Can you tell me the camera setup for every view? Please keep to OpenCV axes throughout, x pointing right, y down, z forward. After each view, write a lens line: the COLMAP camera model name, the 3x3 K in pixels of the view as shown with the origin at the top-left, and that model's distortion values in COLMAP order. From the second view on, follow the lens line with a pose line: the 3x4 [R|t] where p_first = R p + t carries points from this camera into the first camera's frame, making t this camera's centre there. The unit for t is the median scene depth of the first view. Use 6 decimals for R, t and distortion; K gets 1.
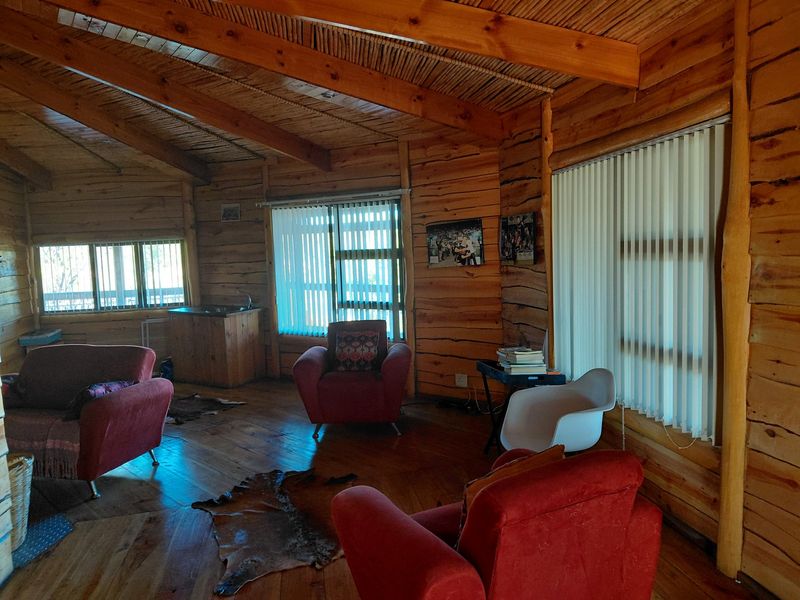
lens RADIAL K [[580.0, 0, 399.9], [0, 580.0, 300.0], [0, 0, 1]] dist [0.033458, -0.003401]
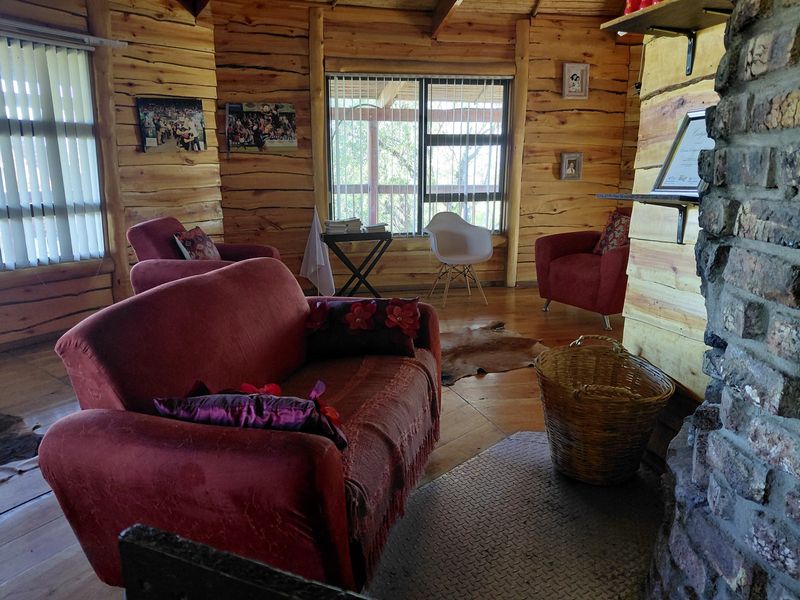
lens RADIAL K [[580.0, 0, 399.4], [0, 580.0, 299.4], [0, 0, 1]] dist [0.033458, -0.003401]
pose [[0.031886, -0.190936, 0.981084, -0.829690], [0.086606, 0.978419, 0.187603, 0.025608], [-0.995732, 0.078986, 0.047734, 0.657815]]
